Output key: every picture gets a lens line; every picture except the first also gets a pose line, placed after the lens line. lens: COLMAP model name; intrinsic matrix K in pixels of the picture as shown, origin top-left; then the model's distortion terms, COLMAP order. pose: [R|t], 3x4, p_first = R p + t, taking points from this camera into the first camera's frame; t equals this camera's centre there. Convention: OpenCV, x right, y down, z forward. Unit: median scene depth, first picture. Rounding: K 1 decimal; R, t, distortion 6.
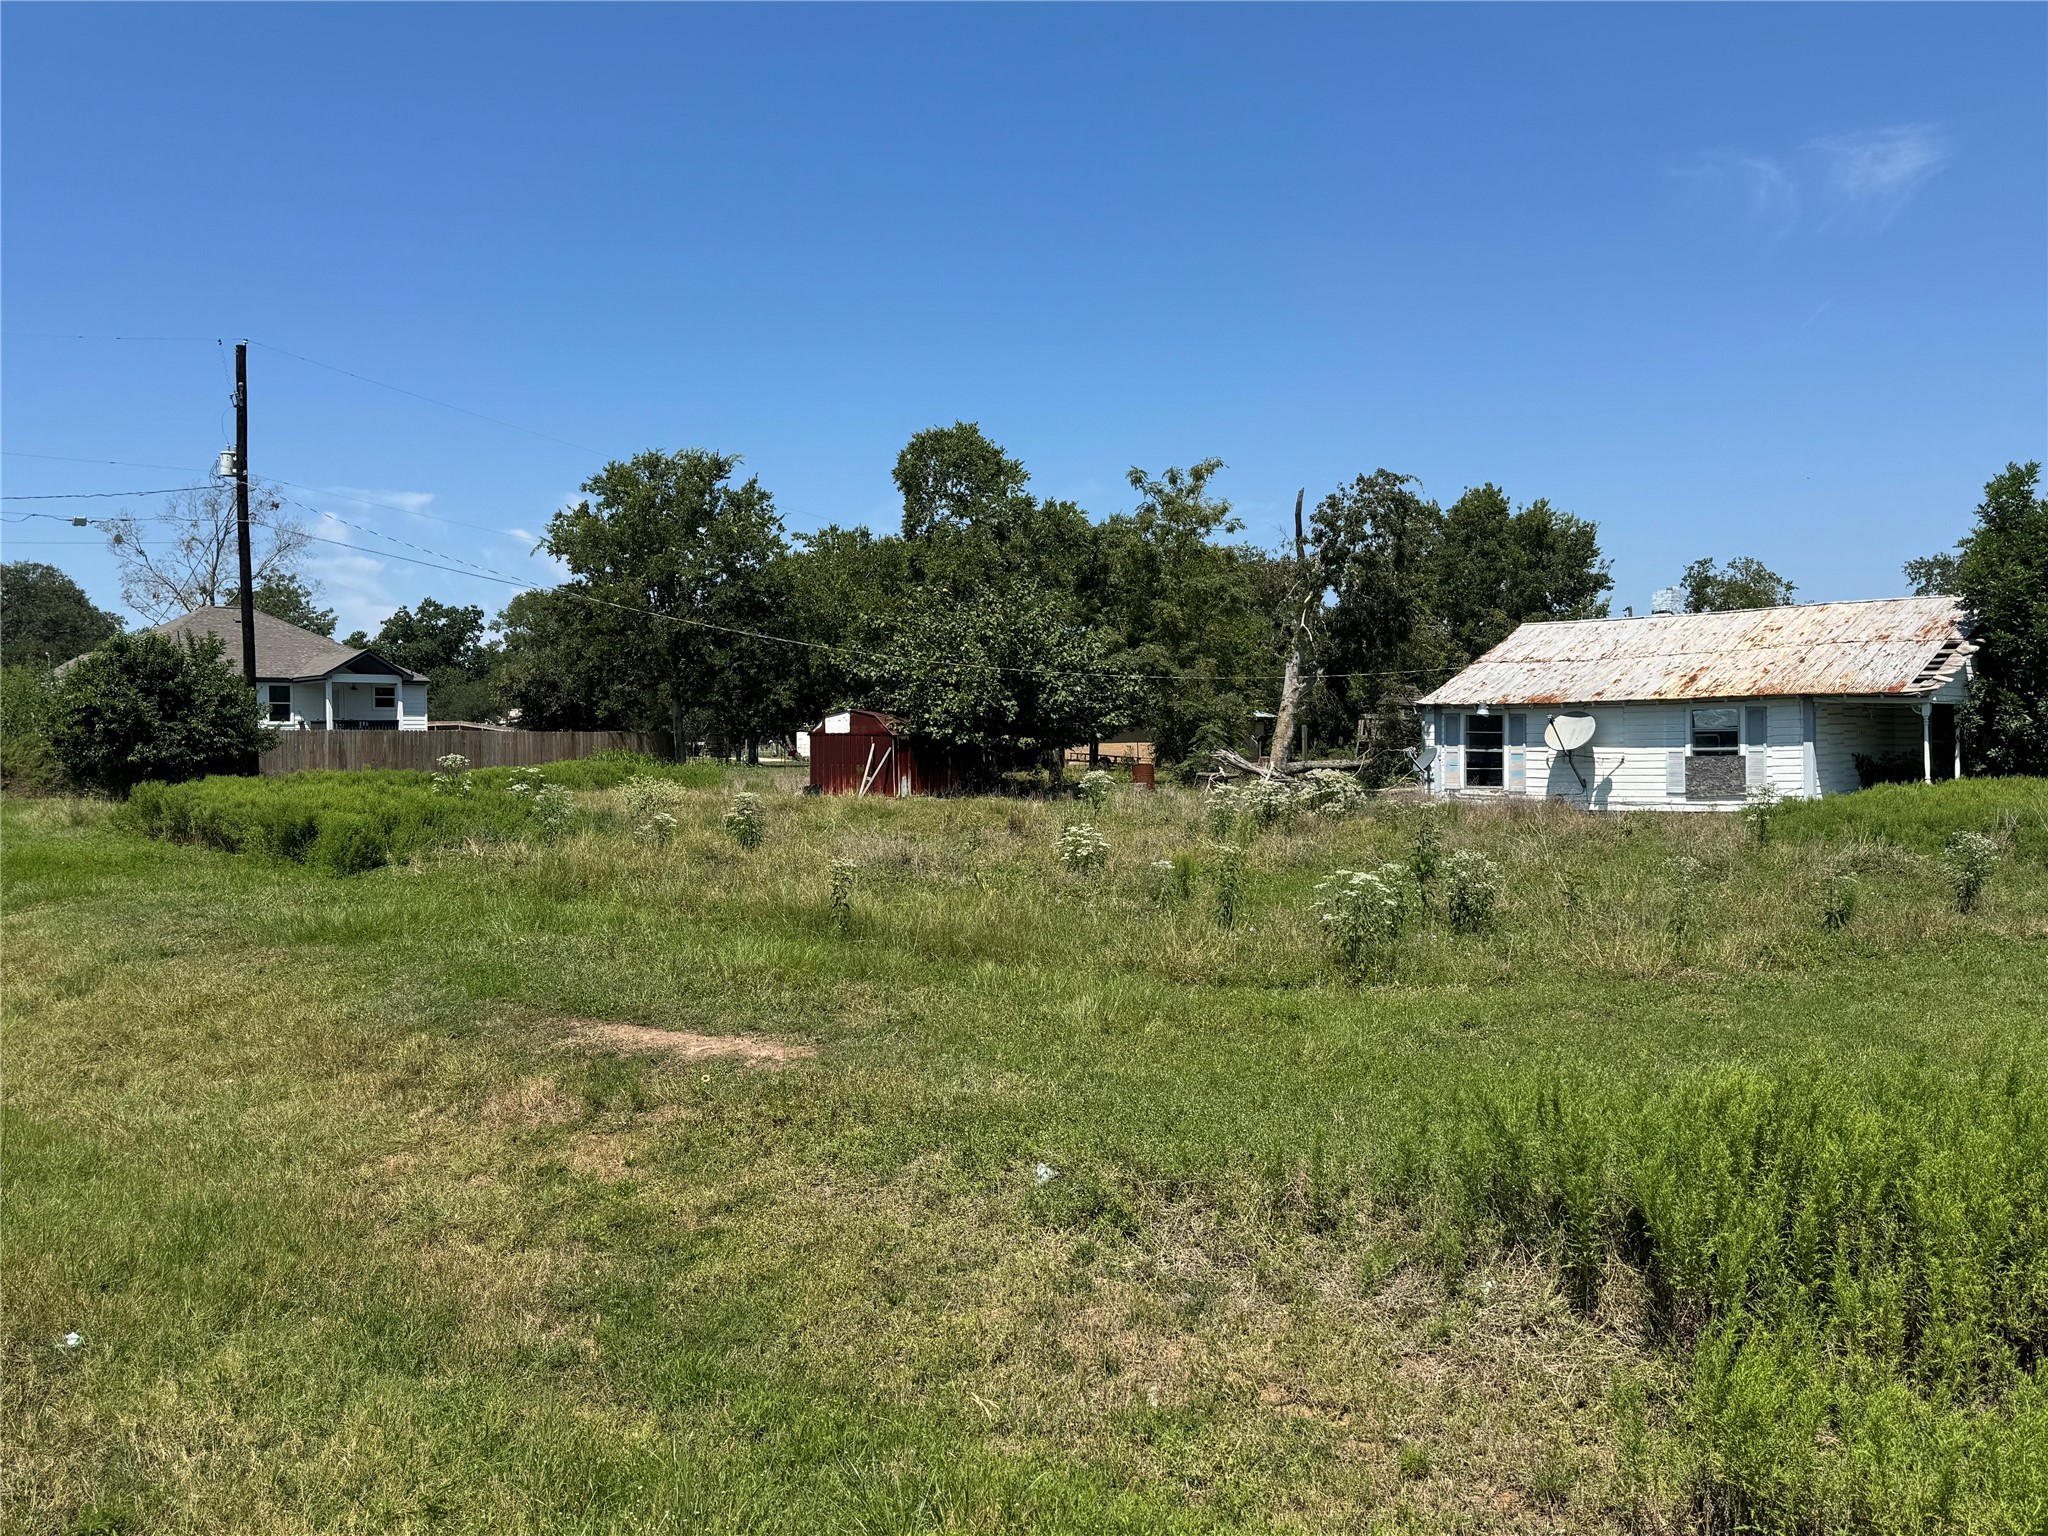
lens RADIAL K [[1719.7, 0, 1024.0], [0, 1719.7, 768.0], [0, 0, 1]] dist [0.153714, -0.282062]
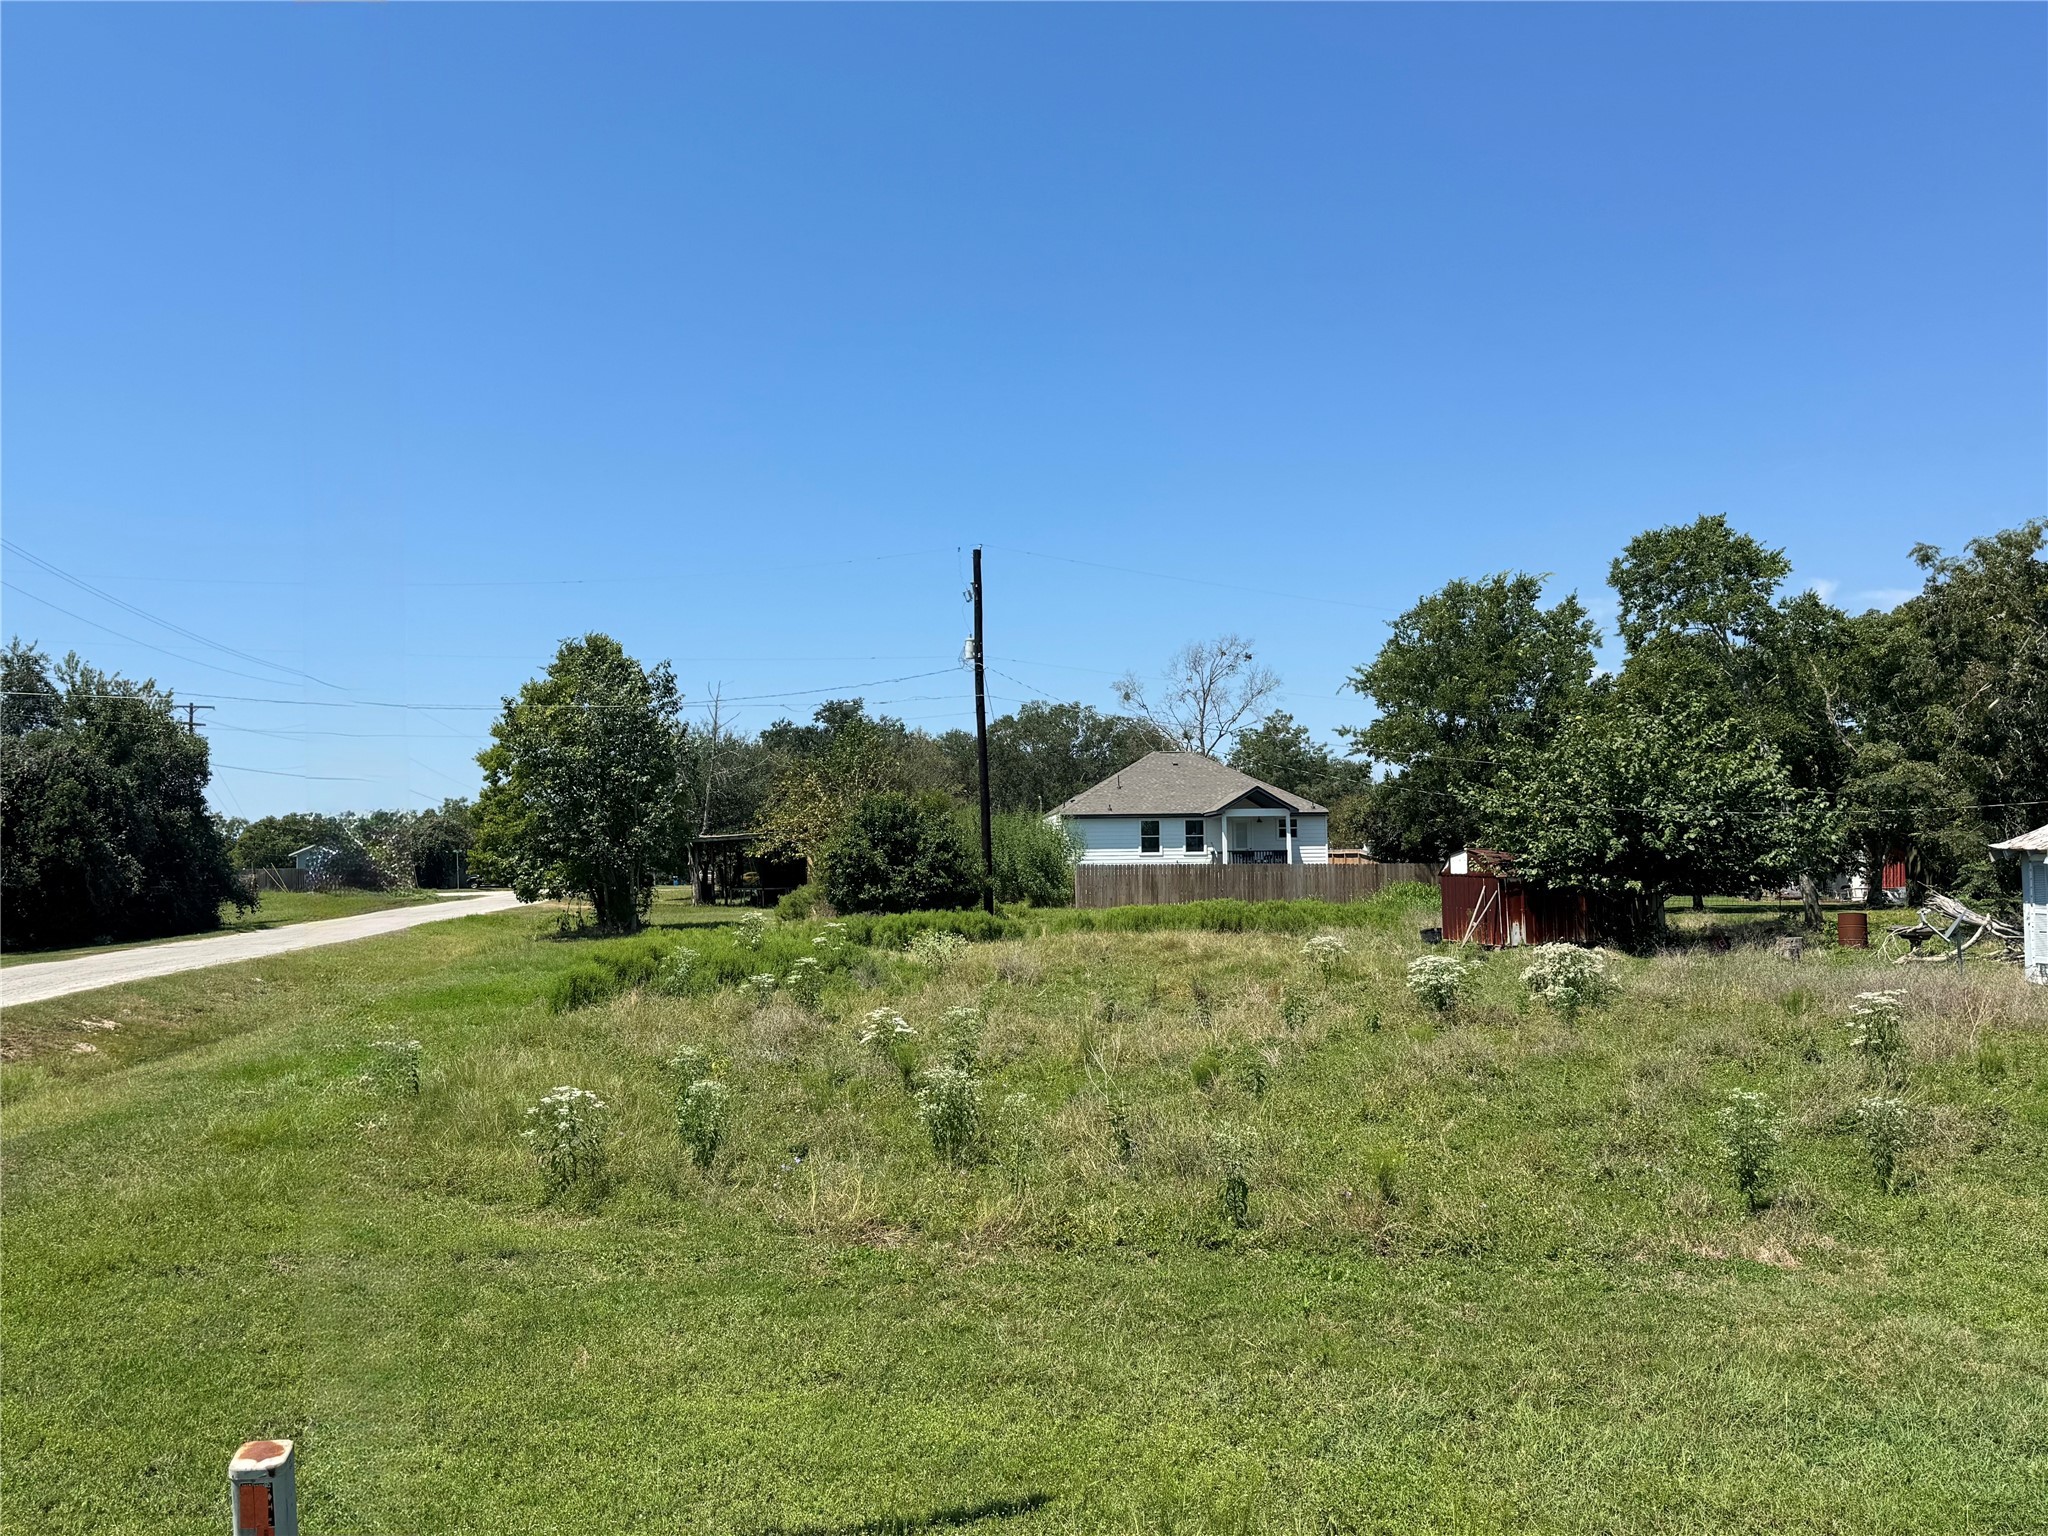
lens RADIAL K [[1719.7, 0, 1024.0], [0, 1719.7, 768.0], [0, 0, 1]] dist [0.153714, -0.282062]
pose [[0.768195, -0.036195, -0.639193, 0.263400], [-0.004006, 0.998109, -0.061334, -0.015822], [0.640204, 0.049678, 0.766597, 0.099401]]
